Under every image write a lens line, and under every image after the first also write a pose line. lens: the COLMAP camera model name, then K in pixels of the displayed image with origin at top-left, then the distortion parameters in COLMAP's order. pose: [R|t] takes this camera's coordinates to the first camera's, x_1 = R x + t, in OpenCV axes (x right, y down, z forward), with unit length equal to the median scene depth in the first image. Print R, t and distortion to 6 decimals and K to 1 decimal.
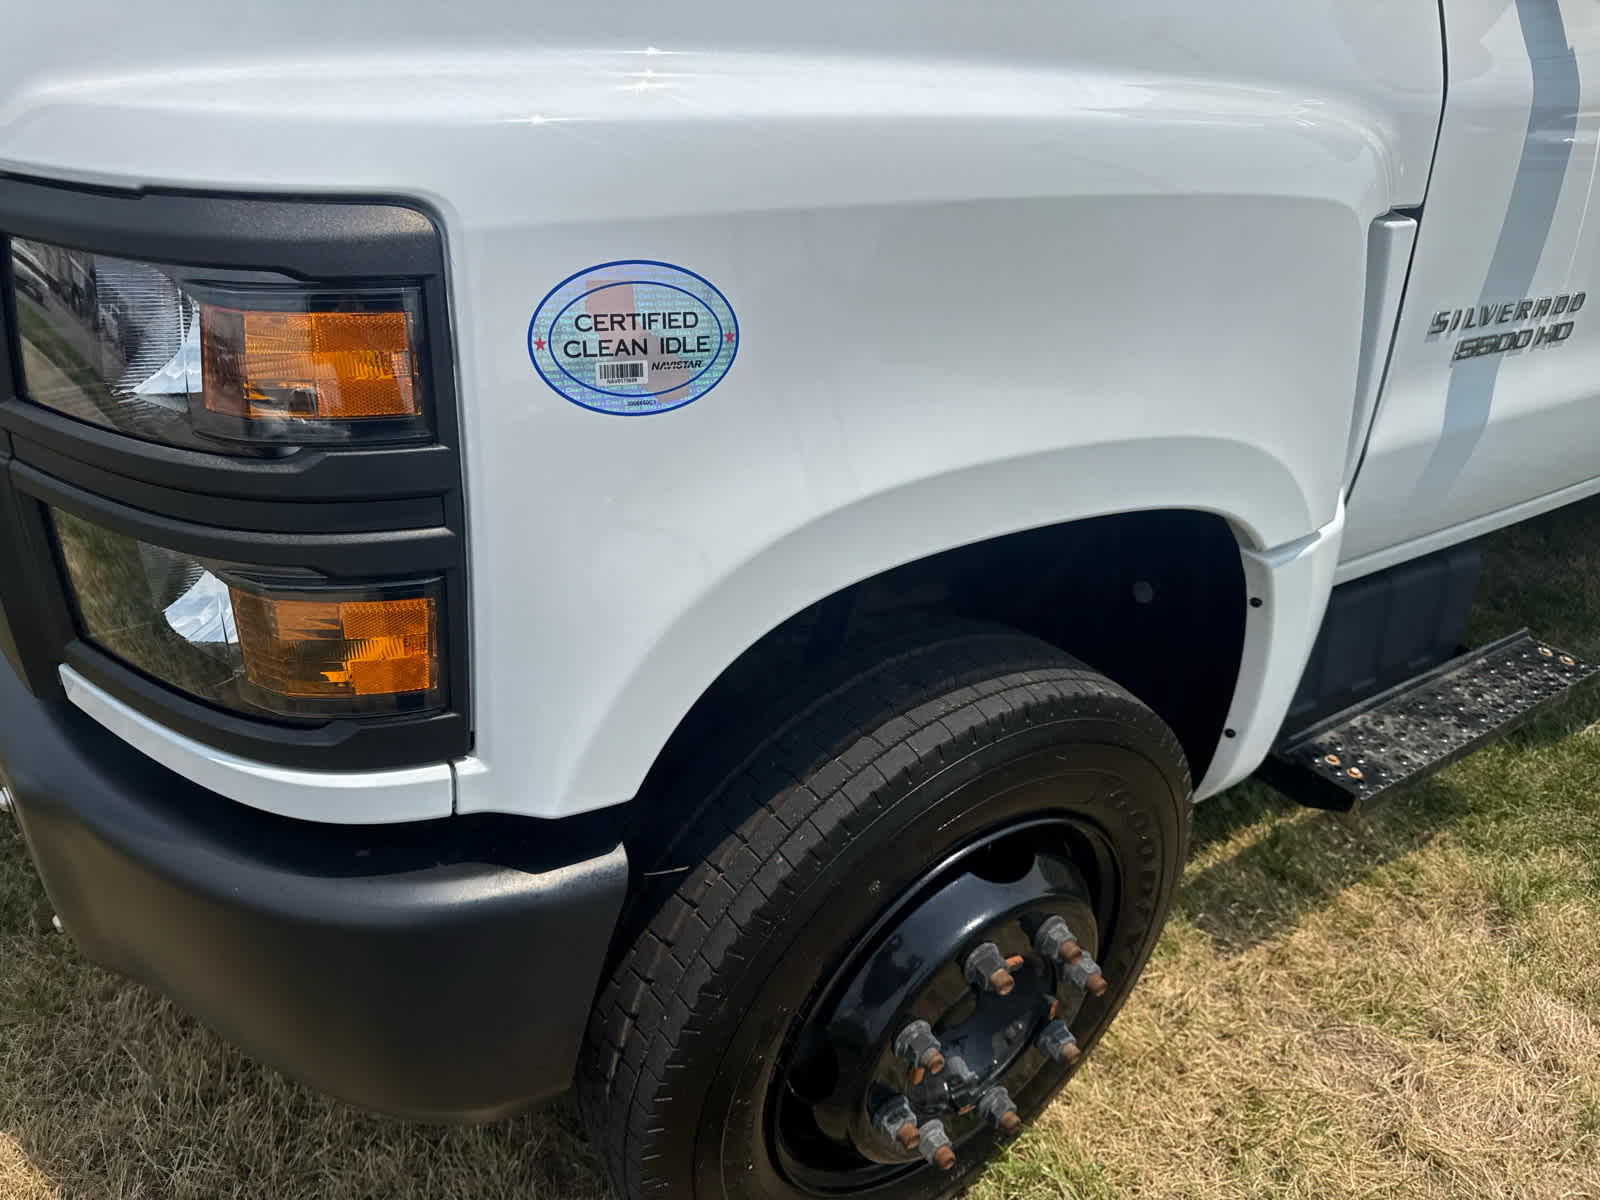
lens RADIAL K [[1127.1, 0, 778.1], [0, 1127.1, 595.4], [0, 0, 1]] dist [0.014254, -0.017623]
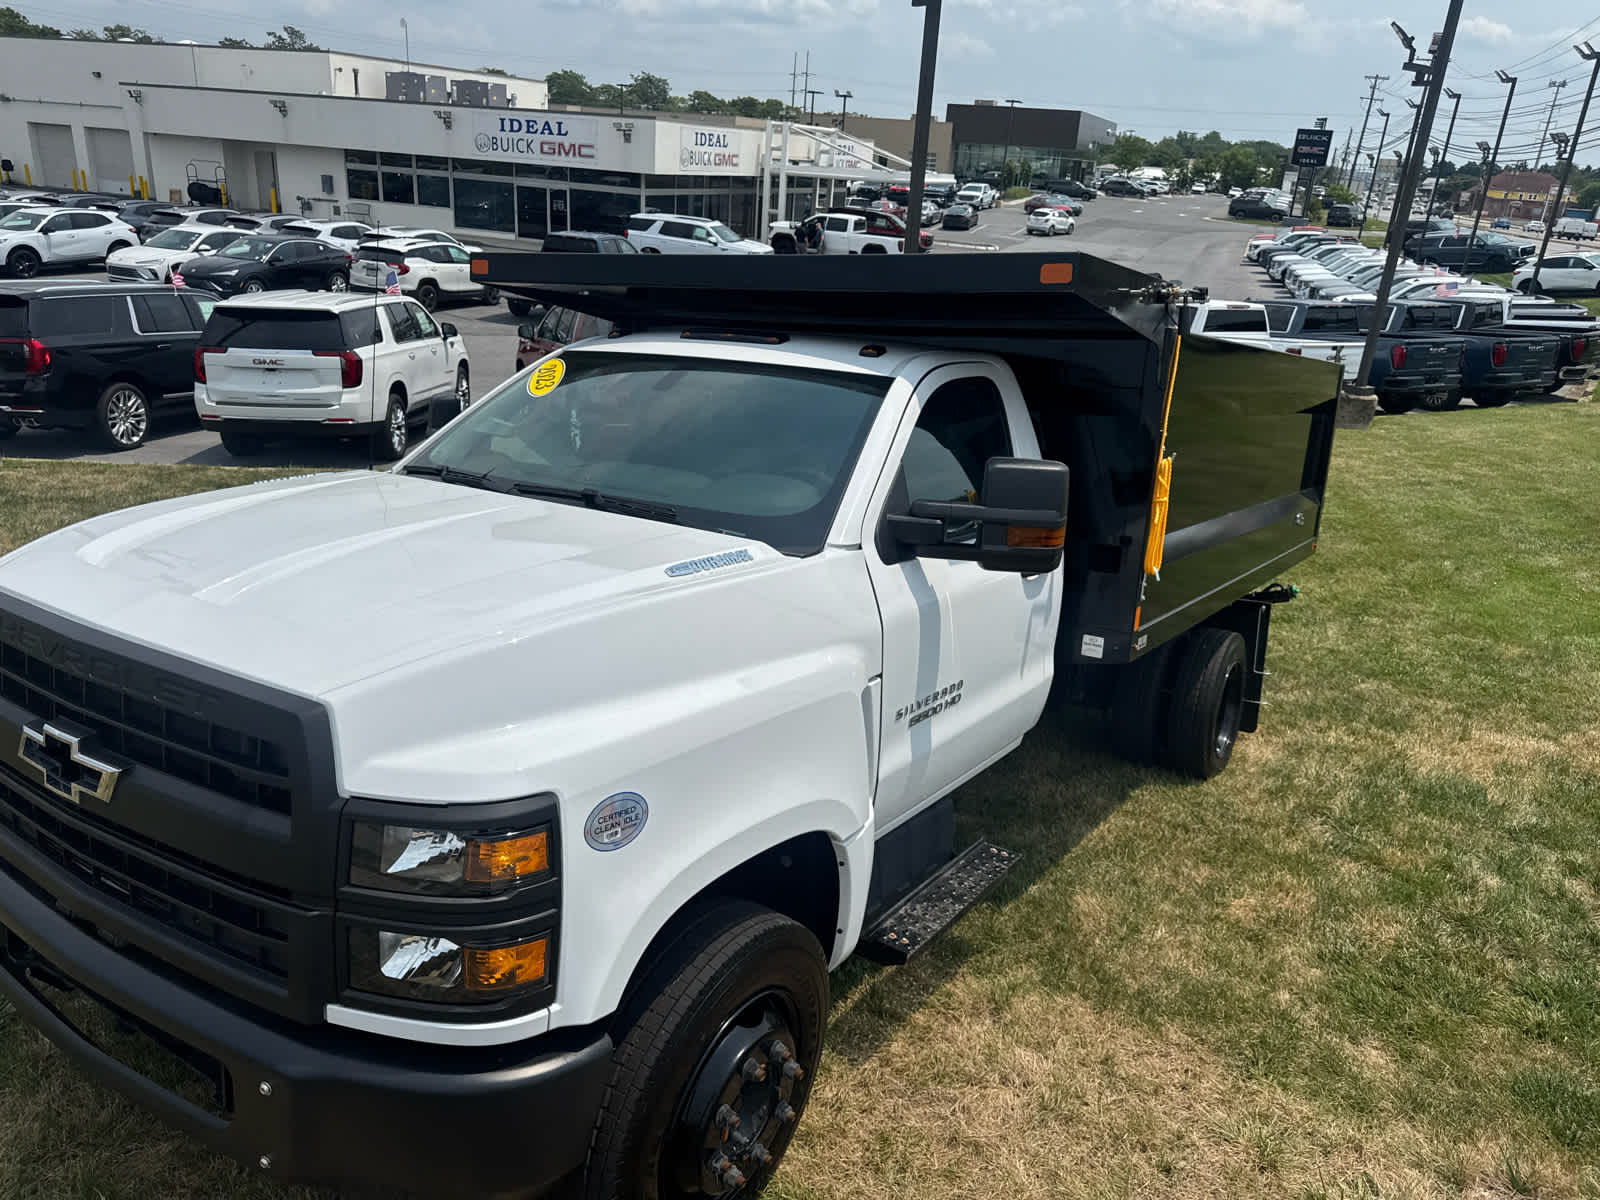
lens RADIAL K [[1127.1, 0, 806.0], [0, 1127.1, 615.6], [0, 0, 1]] dist [0.014254, -0.017623]
pose [[0.919158, -0.079589, 0.385764, -0.357966], [0.150822, 0.975848, -0.158030, -0.110514], [-0.363869, 0.203436, 0.908963, -0.852801]]
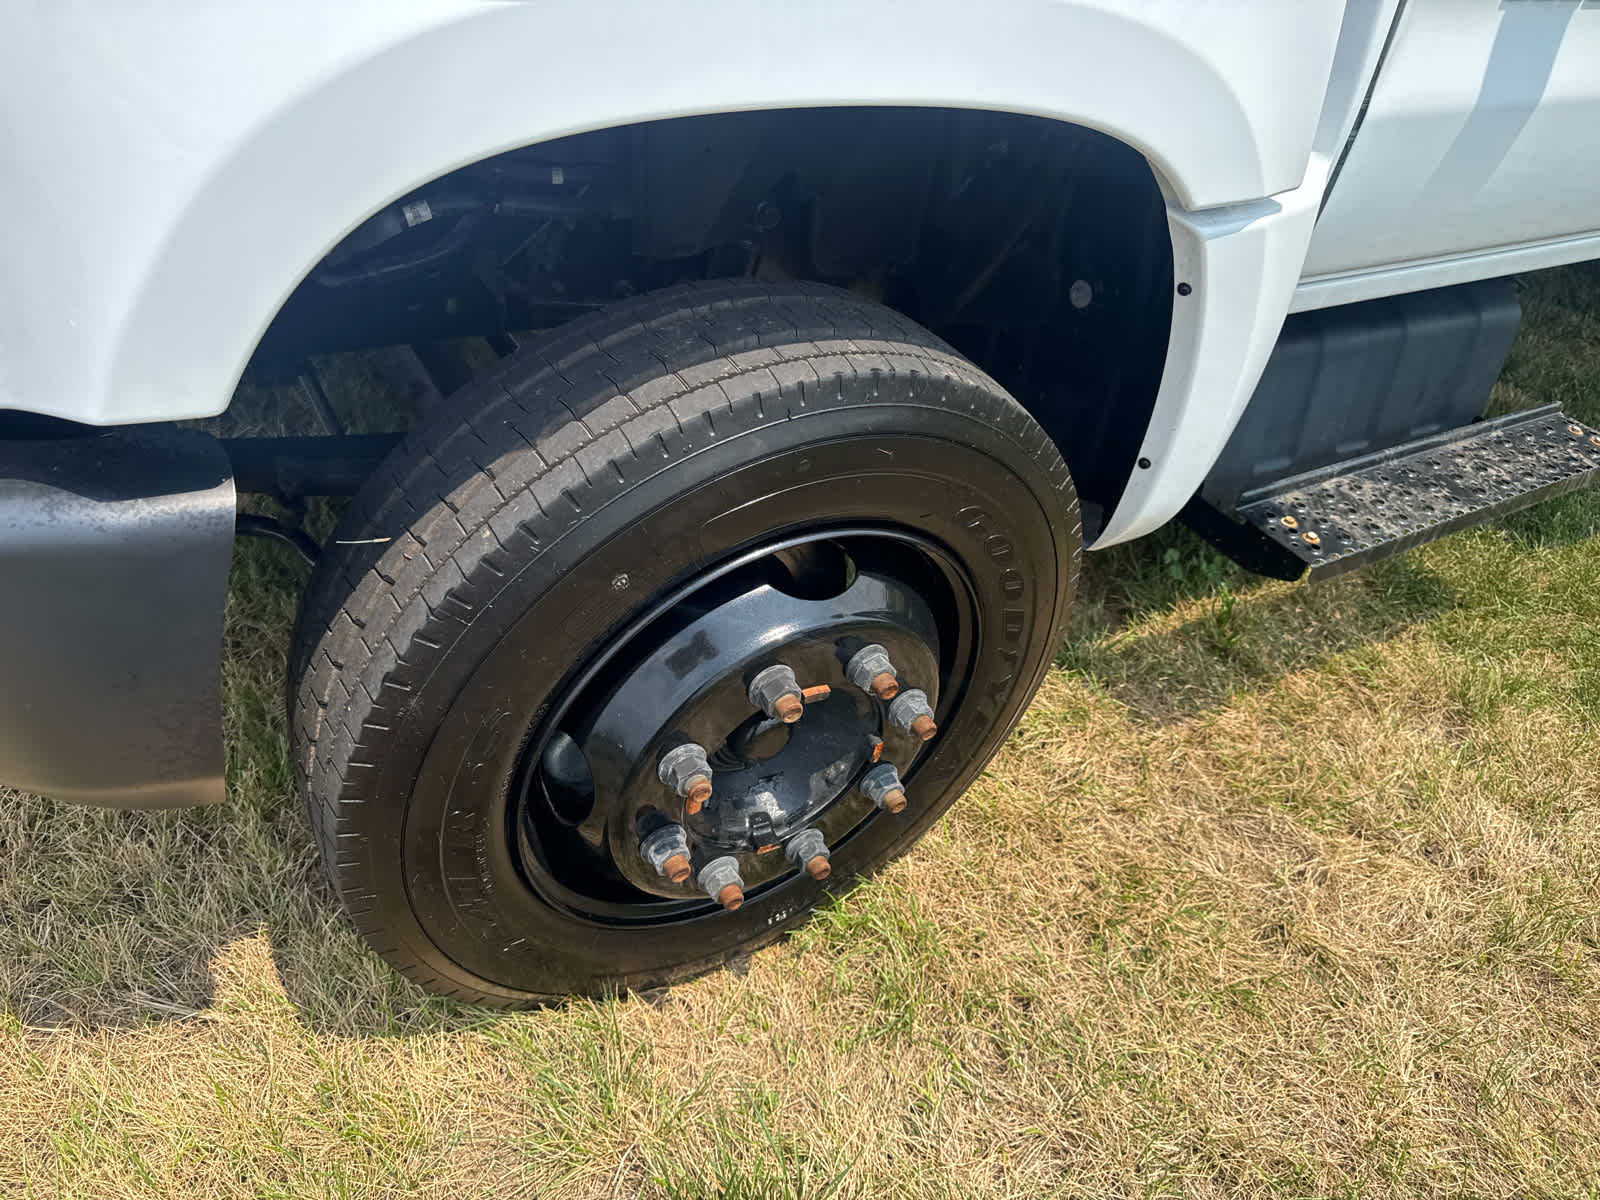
lens RADIAL K [[1127.1, 0, 762.4], [0, 1127.1, 582.4], [0, 0, 1]] dist [0.014254, -0.017623]
pose [[0.995709, 0.083702, -0.039454, 0.159423], [-0.074712, 0.978759, 0.190916, 0.069769], [0.054596, -0.187149, 0.980813, 0.150200]]
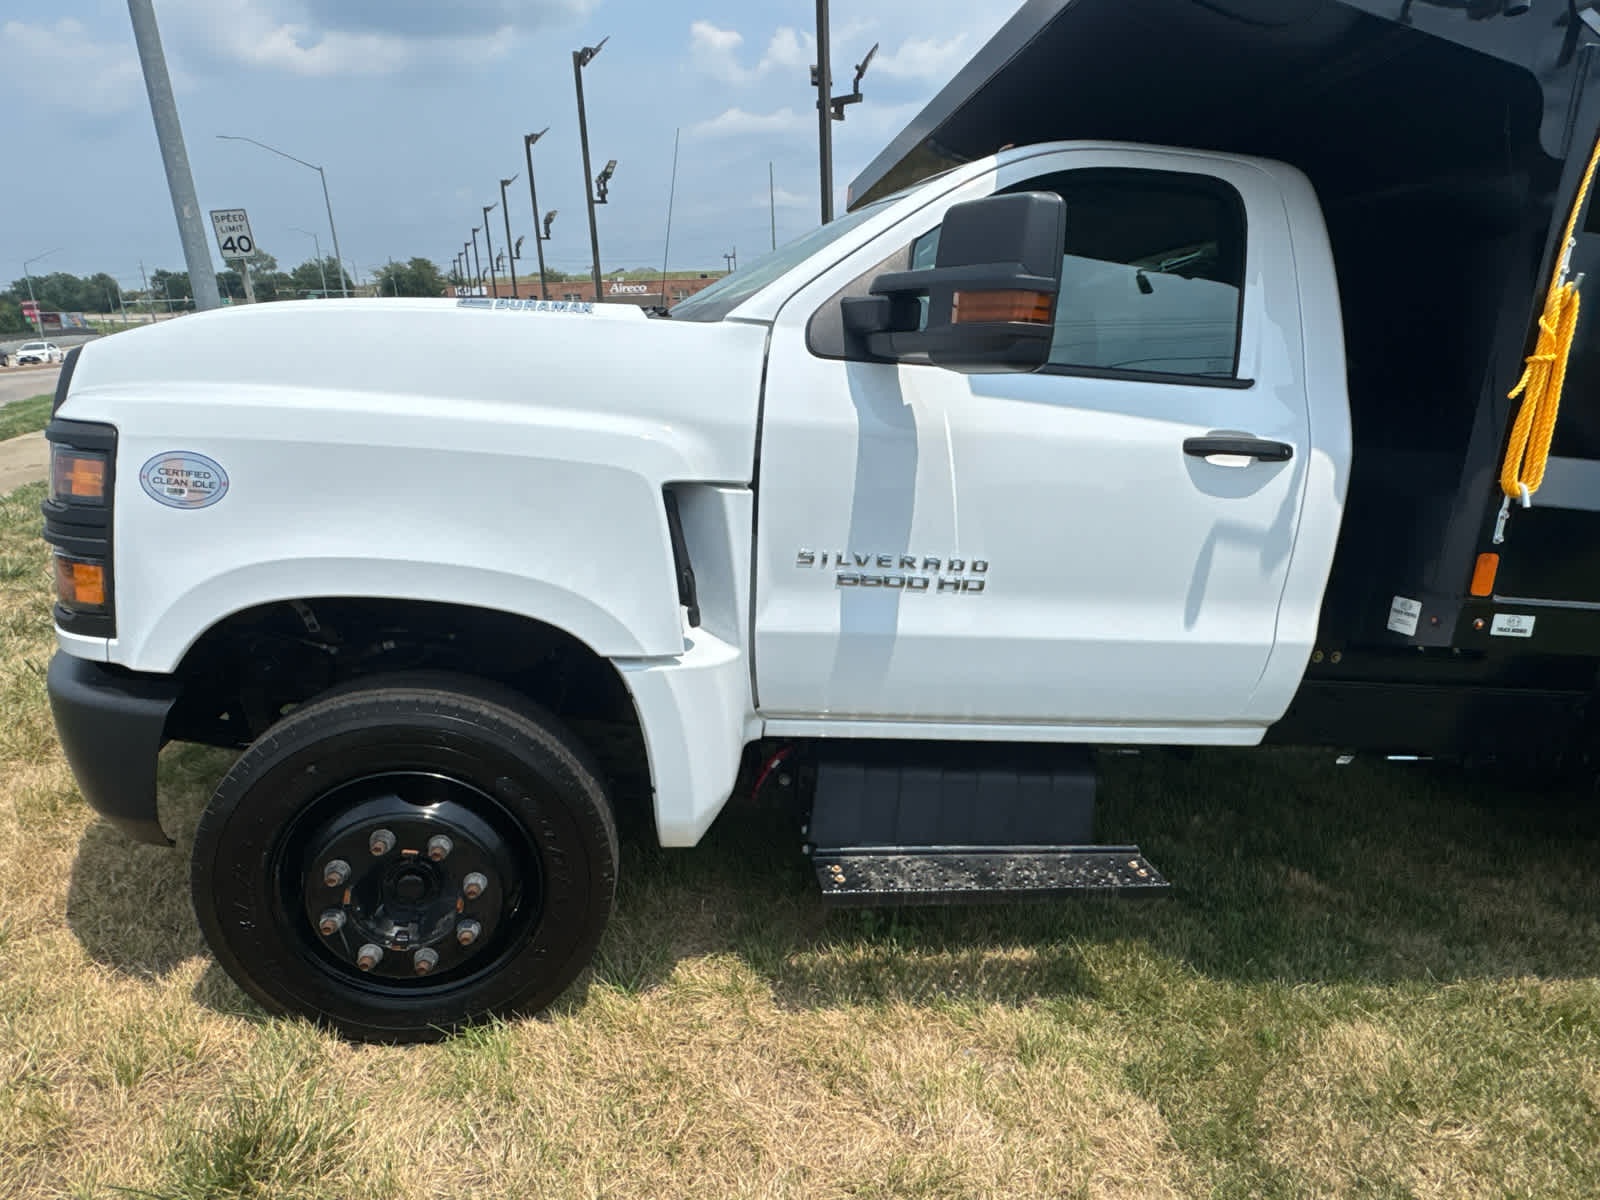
lens RADIAL K [[922.3, 0, 794.8], [0, 922.3, 610.6], [0, 0, 1]] dist [-0.006075, 0.001031]
pose [[0.908396, 0.113973, -0.402276, 1.071102], [-0.211150, 0.955478, -0.206101, 0.105762], [0.360876, 0.272162, 0.892018, -0.161297]]
